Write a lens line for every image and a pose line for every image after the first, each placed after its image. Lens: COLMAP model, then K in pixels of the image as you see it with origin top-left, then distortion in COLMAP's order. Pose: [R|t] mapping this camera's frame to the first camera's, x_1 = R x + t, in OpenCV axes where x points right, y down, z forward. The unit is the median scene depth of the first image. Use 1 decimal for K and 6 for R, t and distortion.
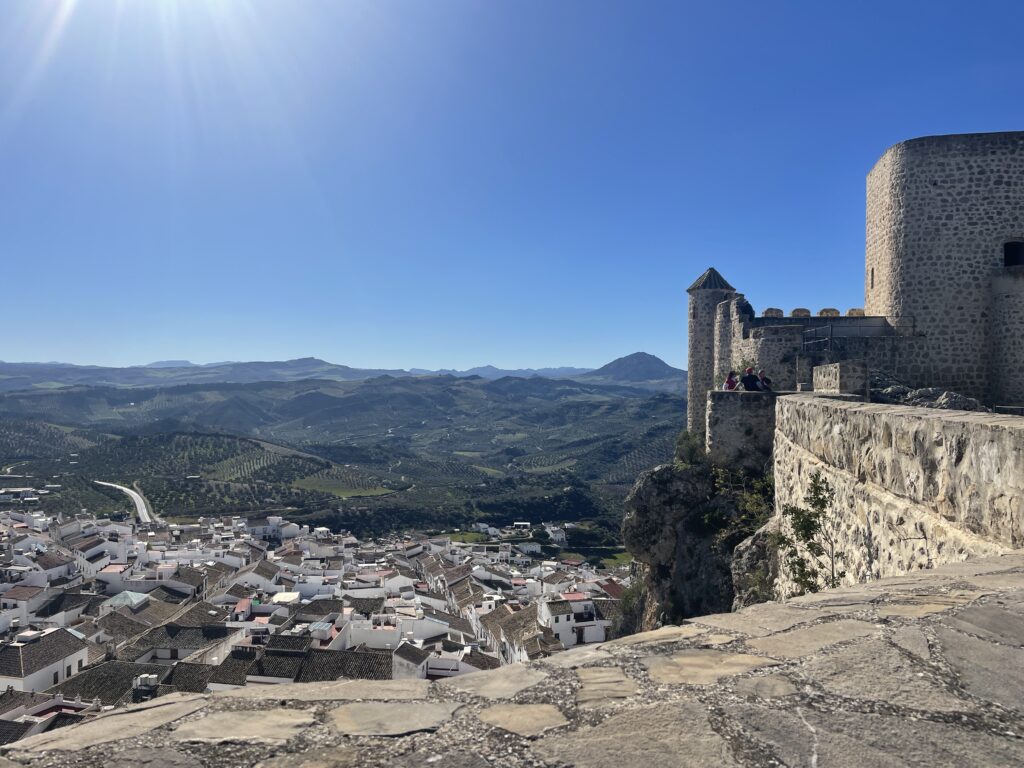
lens RADIAL K [[765.7, 0, 512.6], [0, 765.7, 388.4], [0, 0, 1]] dist [0.060175, -0.069560]
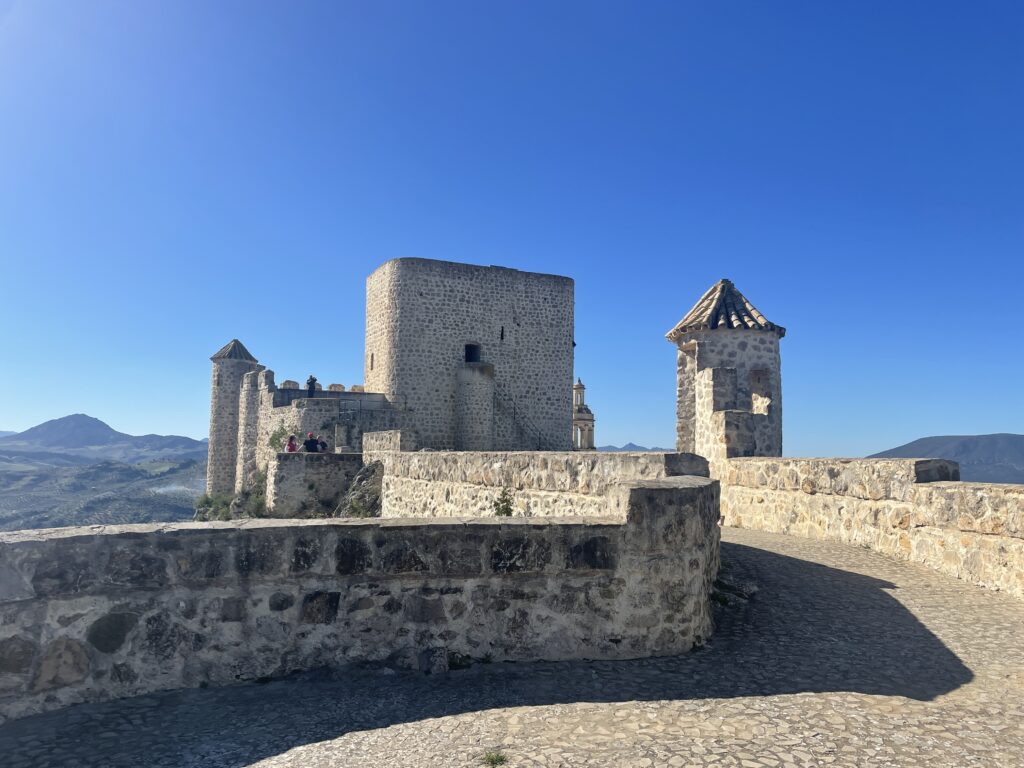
lens RADIAL K [[765.7, 0, 514.8], [0, 765.7, 387.6], [0, 0, 1]] dist [0.060175, -0.069560]
pose [[0.778640, 0.055347, 0.625025, -0.128871], [-0.000326, 0.996138, -0.087804, 0.004981], [-0.627471, 0.068164, 0.775651, -0.086710]]
